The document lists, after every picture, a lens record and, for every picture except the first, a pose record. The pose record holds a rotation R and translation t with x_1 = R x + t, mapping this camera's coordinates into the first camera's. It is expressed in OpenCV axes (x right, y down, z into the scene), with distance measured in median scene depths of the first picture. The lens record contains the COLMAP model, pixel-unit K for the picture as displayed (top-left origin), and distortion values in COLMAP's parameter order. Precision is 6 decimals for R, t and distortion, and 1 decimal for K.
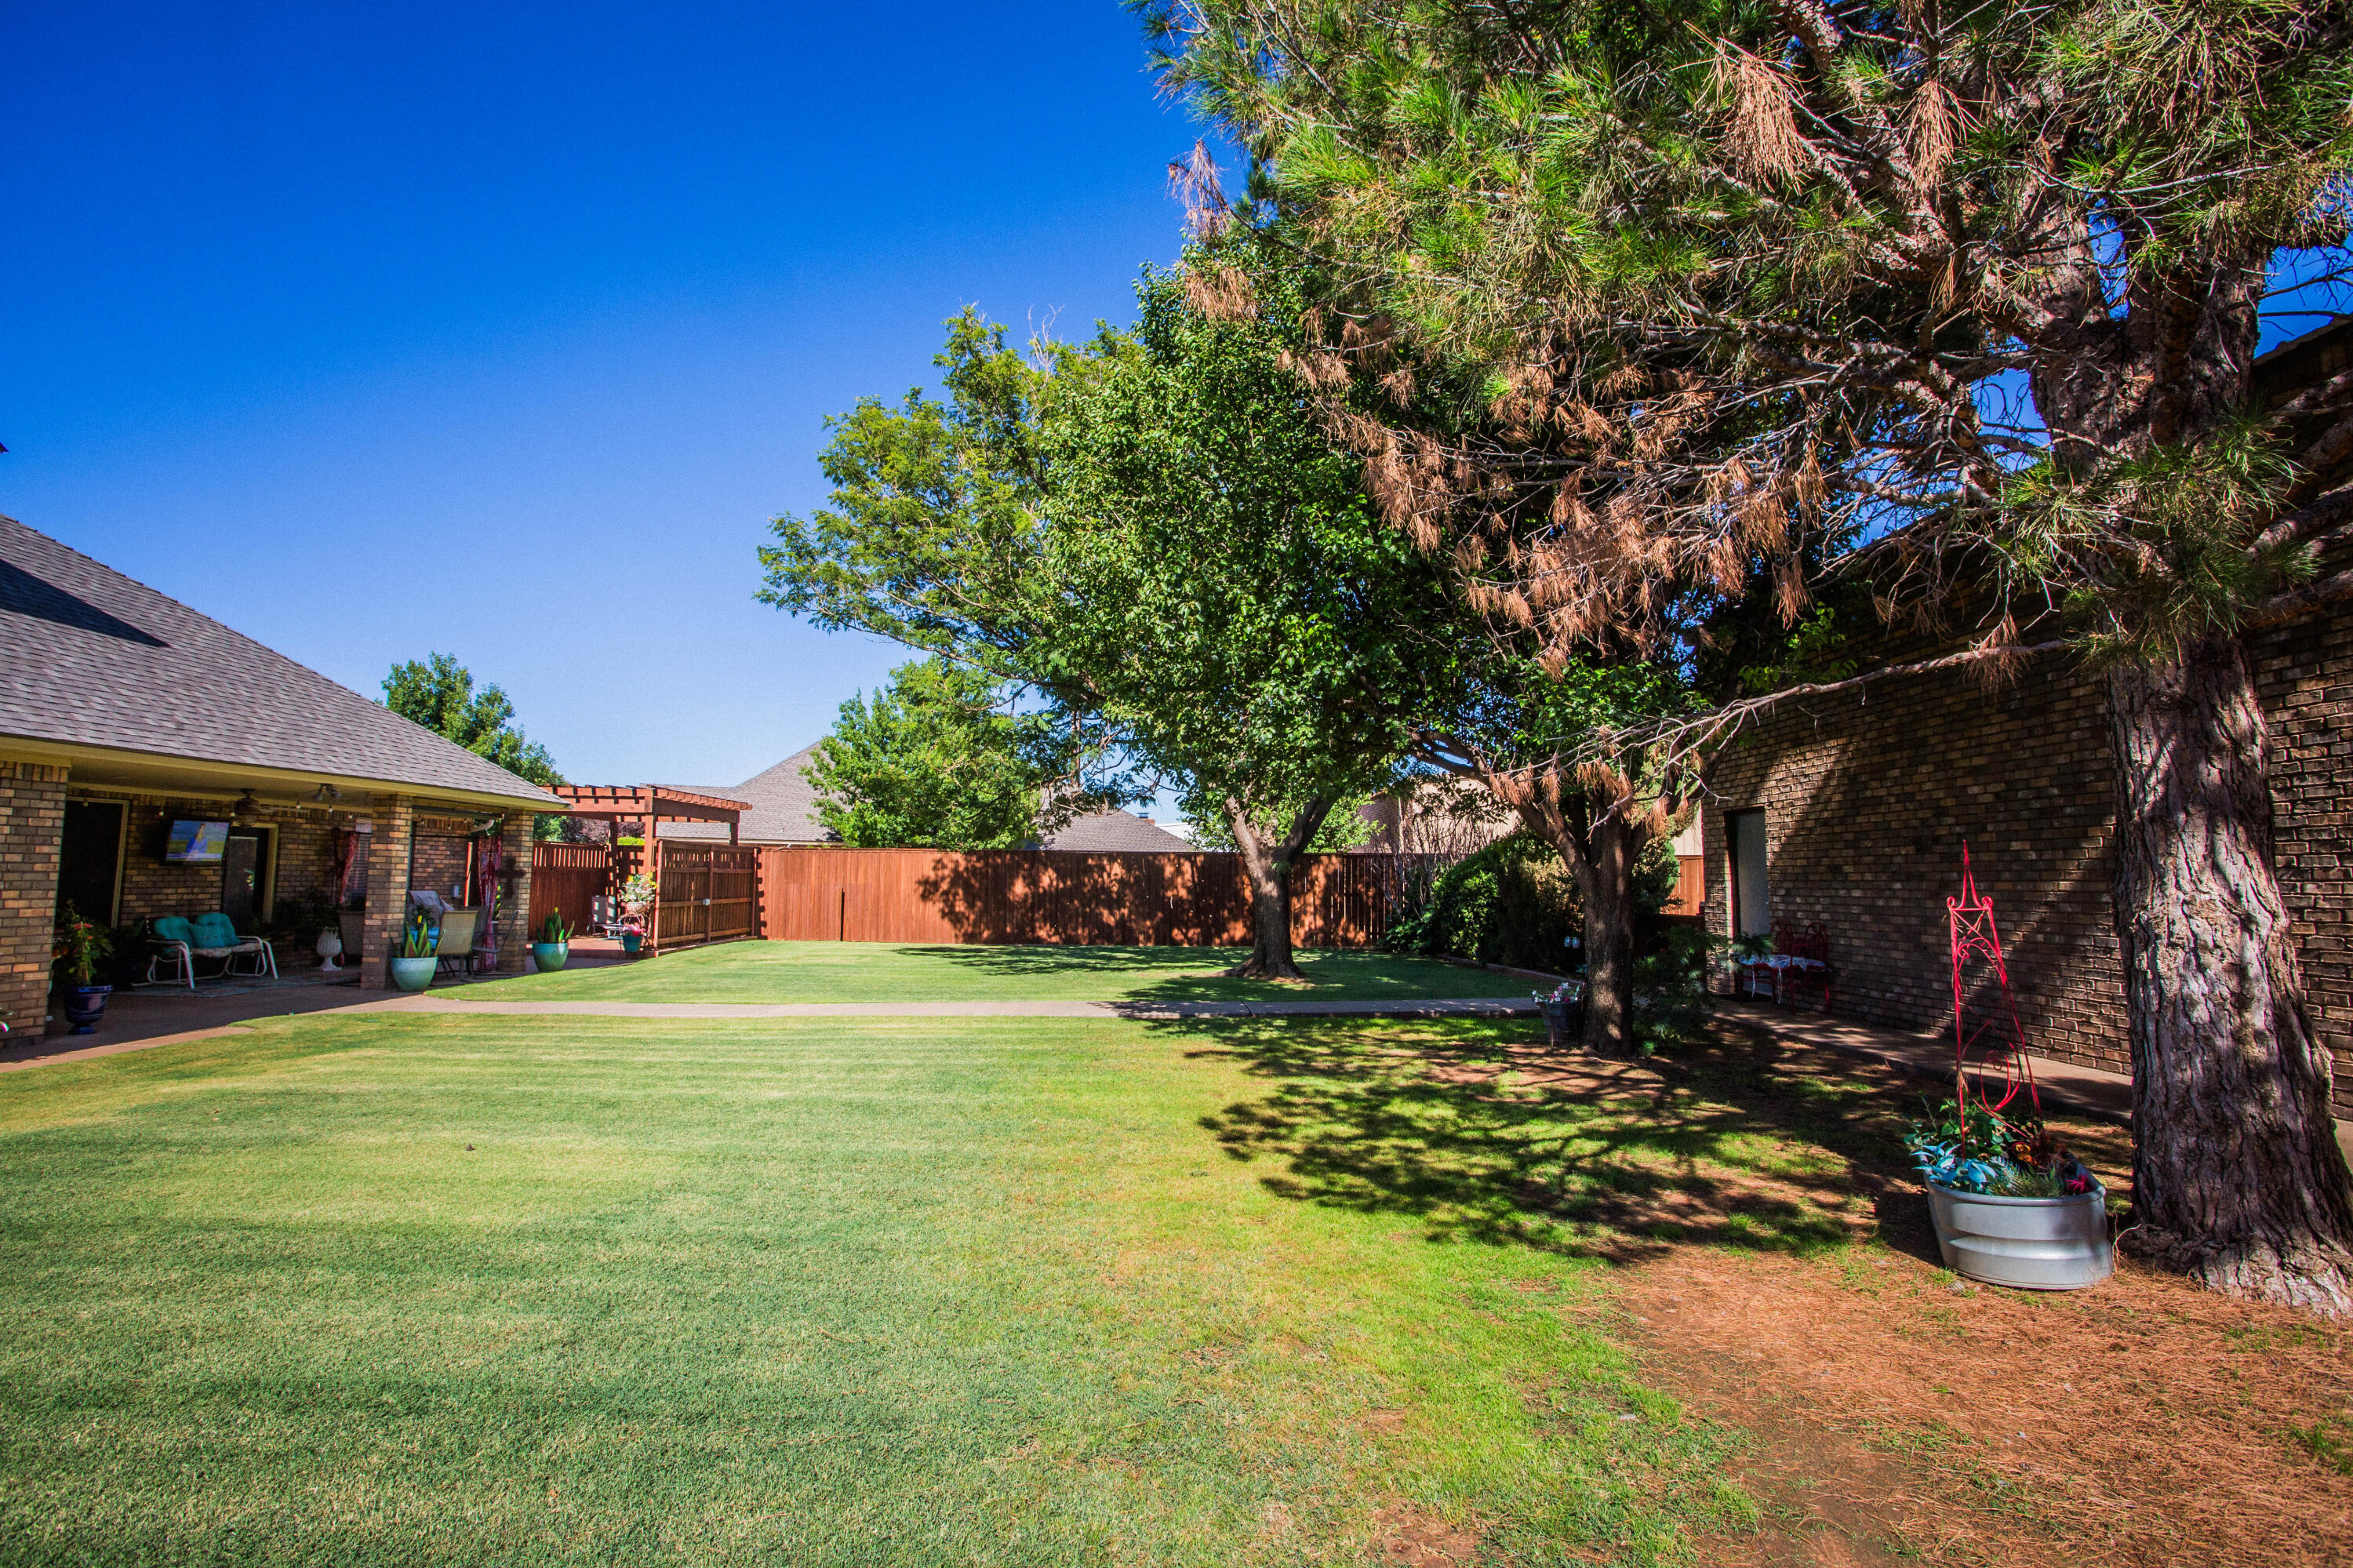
lens RADIAL K [[1137.7, 0, 1170.5], [0, 1137.7, 775.5], [0, 0, 1]] dist [-0.077925, 0.033565]
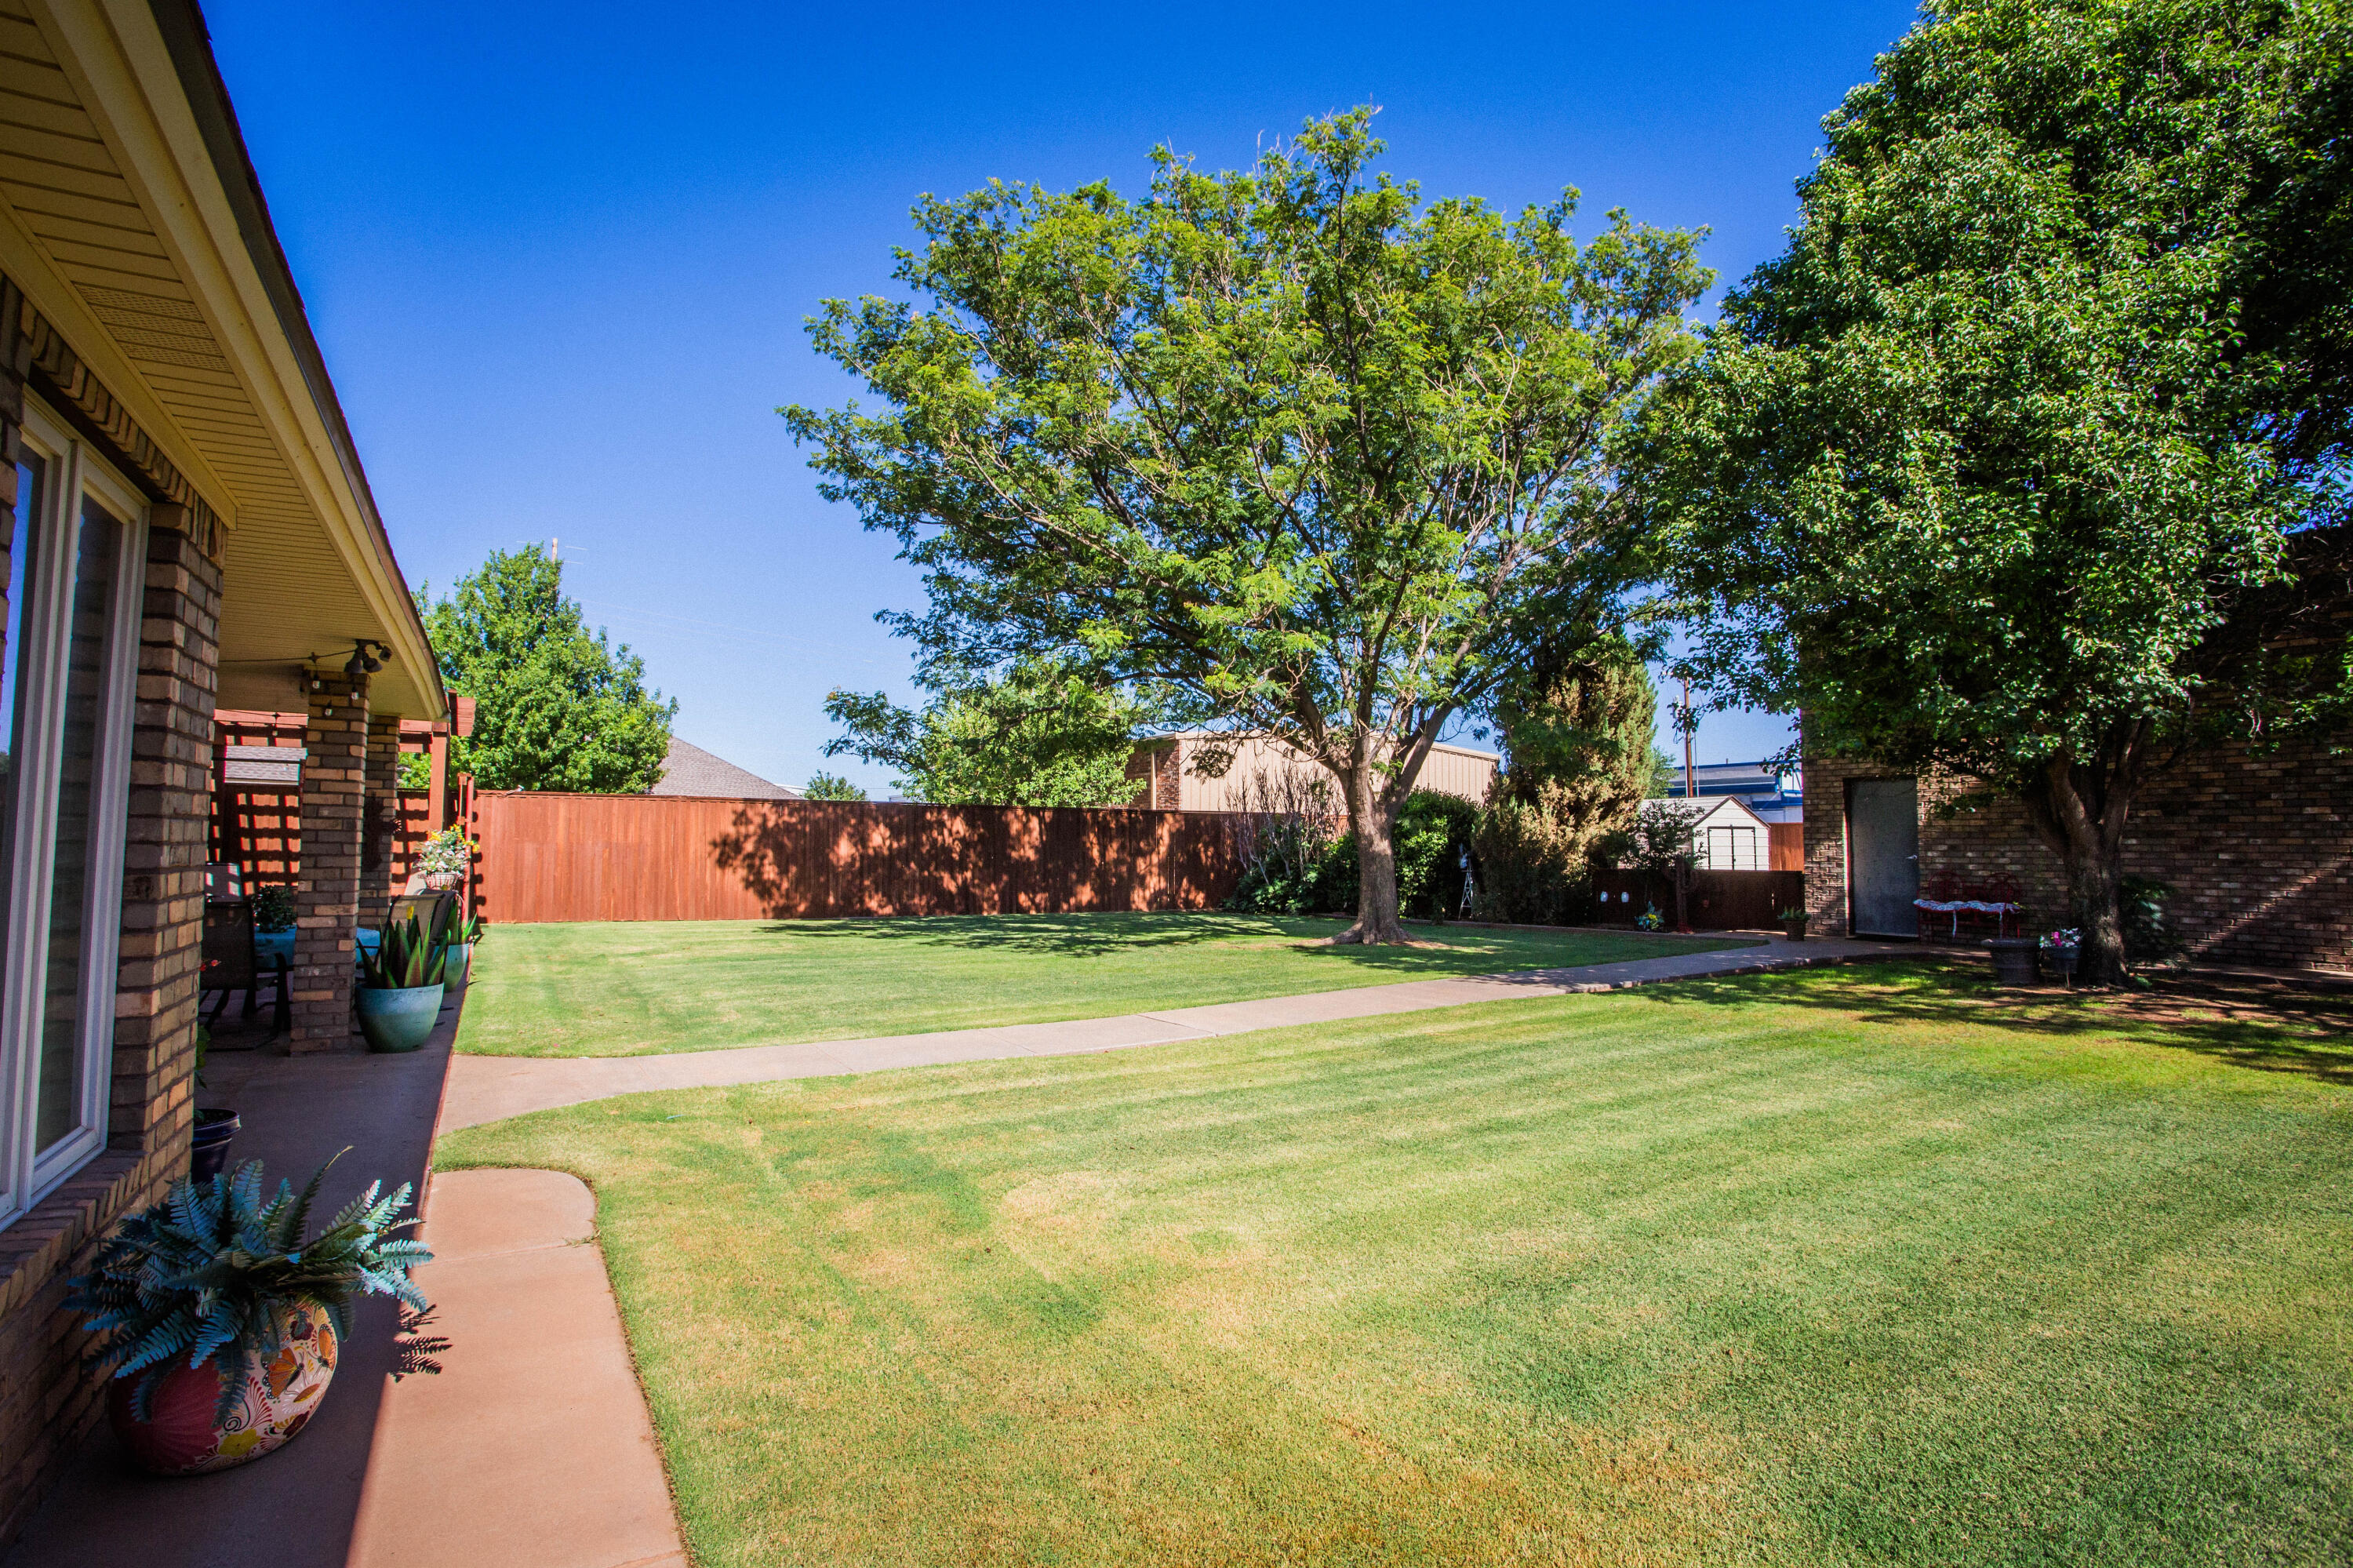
lens RADIAL K [[1137.7, 0, 1170.5], [0, 1137.7, 775.5], [0, 0, 1]] dist [-0.077925, 0.033565]
pose [[0.851432, 0.030497, 0.523578, -0.357059], [-0.048553, 0.998604, 0.020790, 0.020253], [-0.522213, -0.043122, 0.851724, 0.203319]]
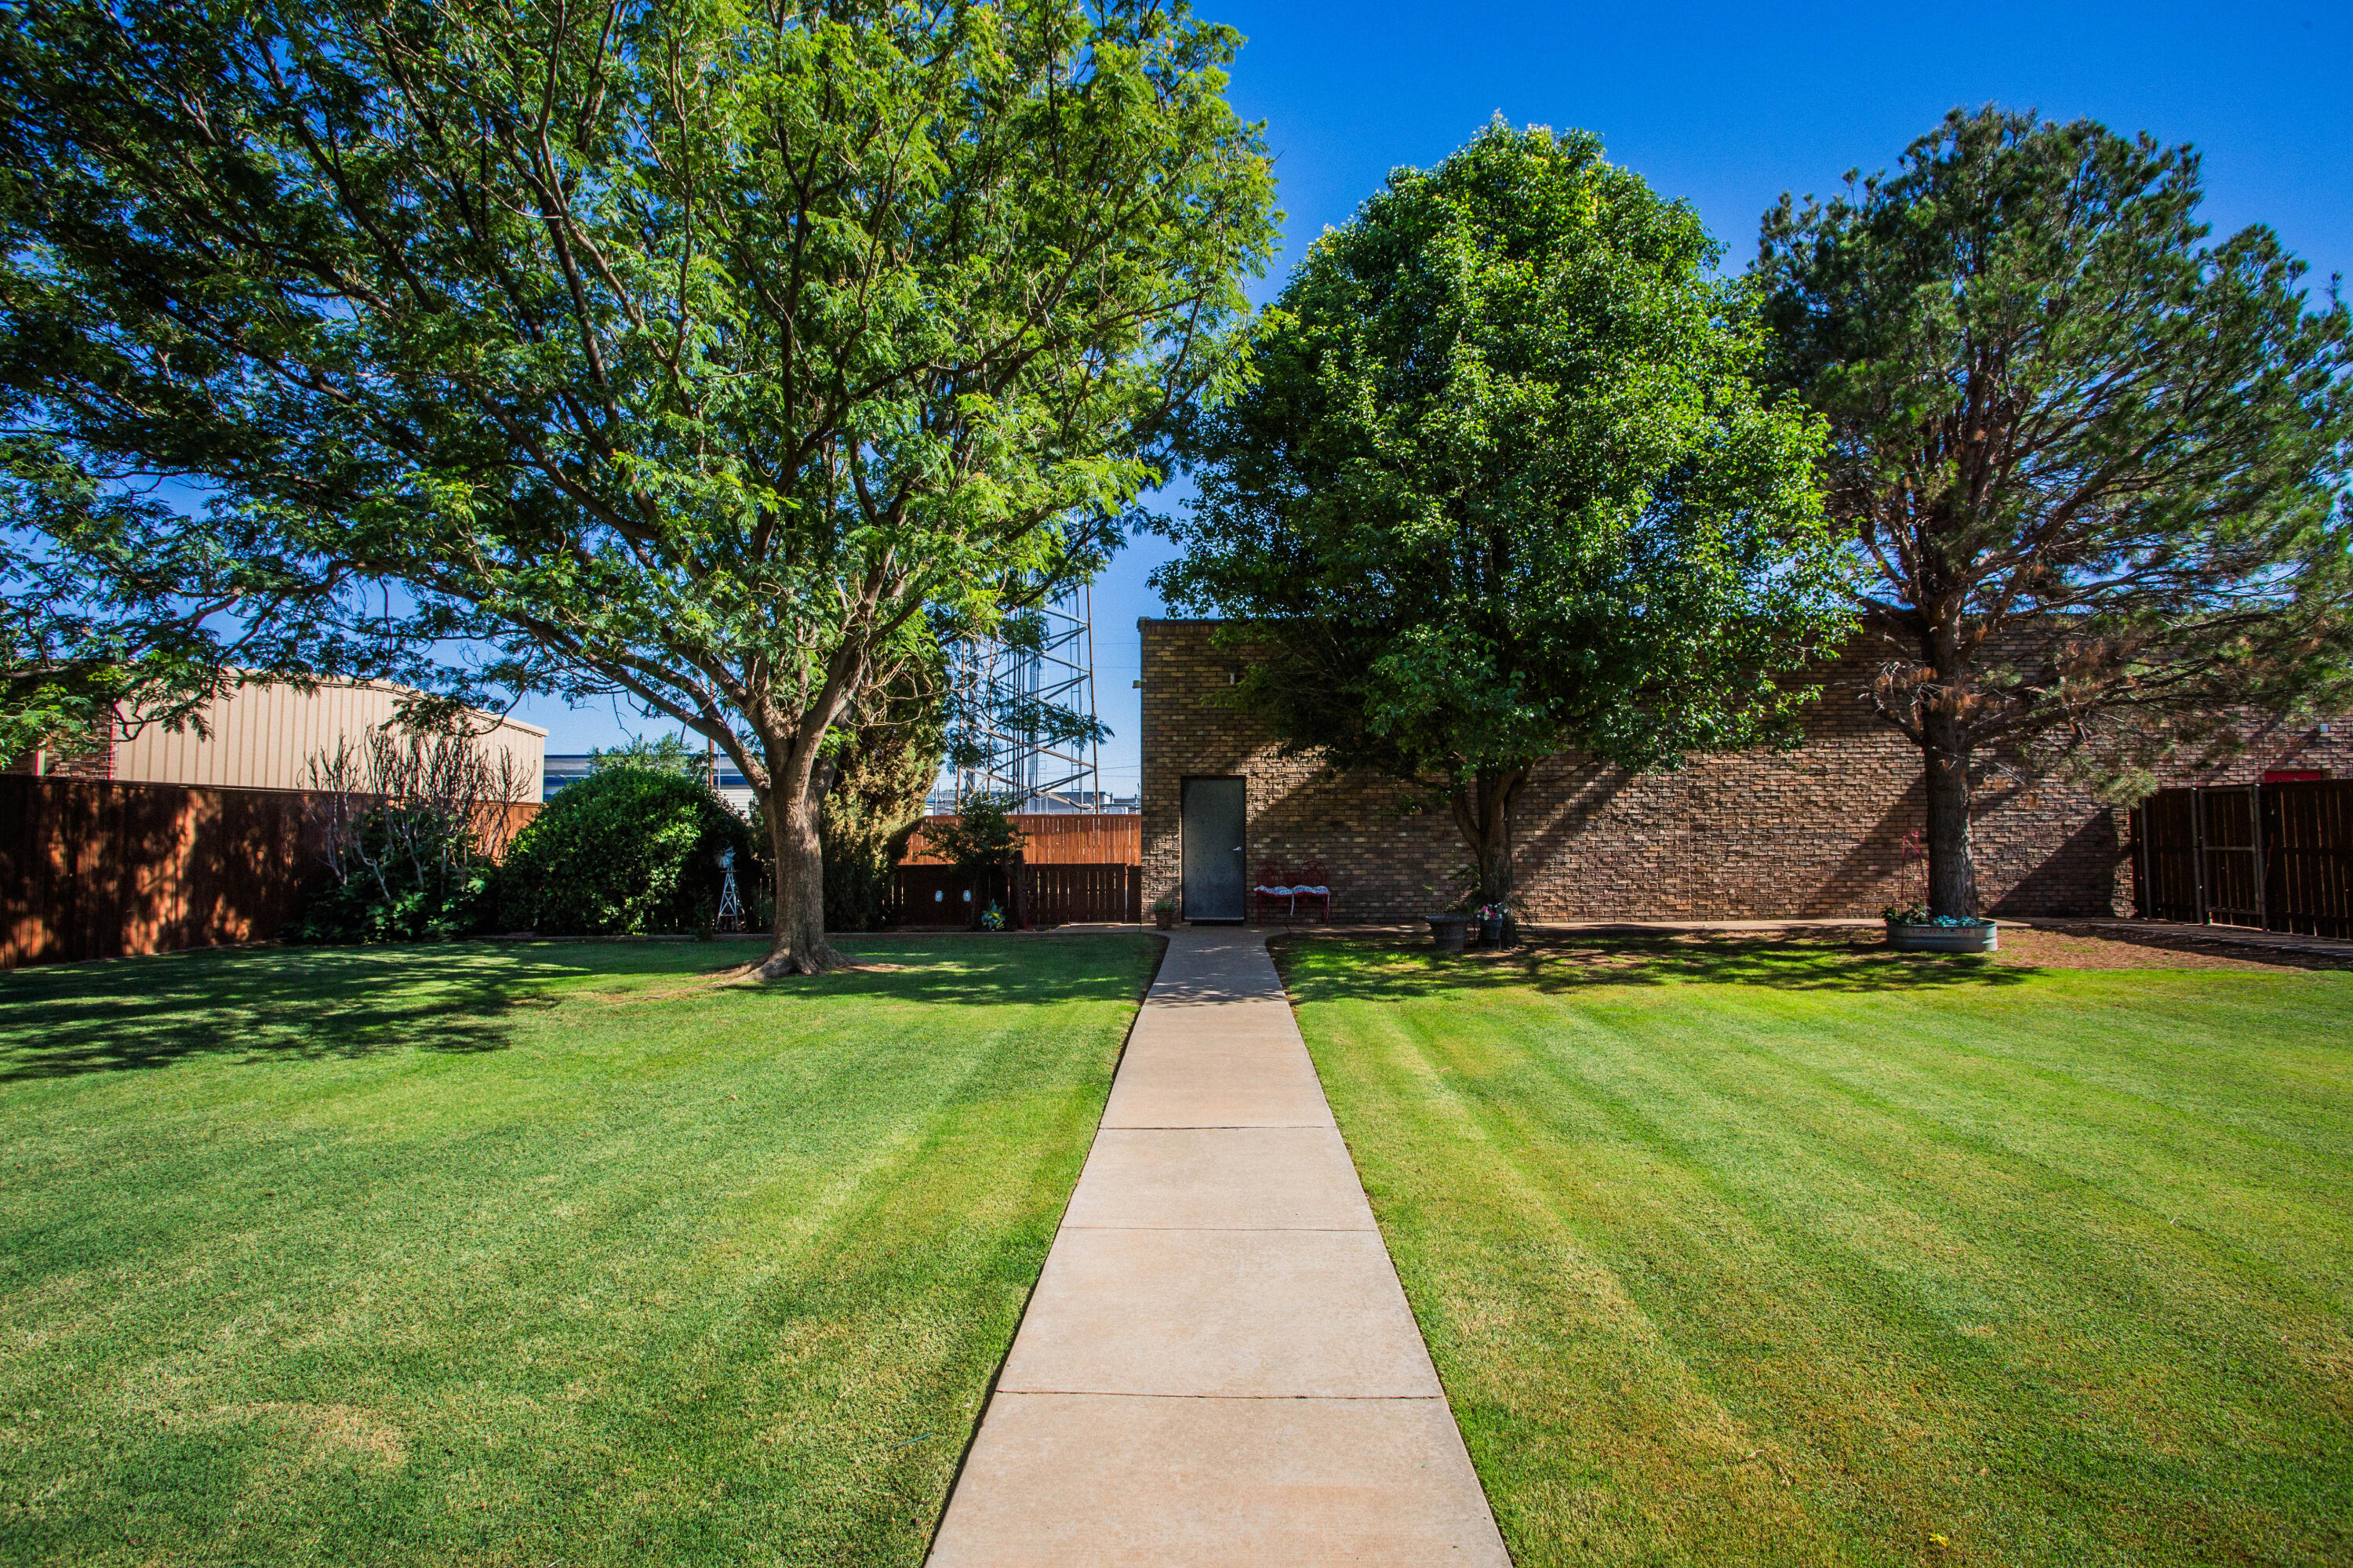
lens RADIAL K [[1165.8, 0, 1167.4], [0, 1165.8, 778.7], [0, 0, 1]] dist [-0.083897, 0.038513]
pose [[0.035871, 0.042986, 0.998431, -0.406325], [-0.086219, 0.995482, -0.039761, 0.045142], [-0.995630, -0.084658, 0.039416, 0.499052]]
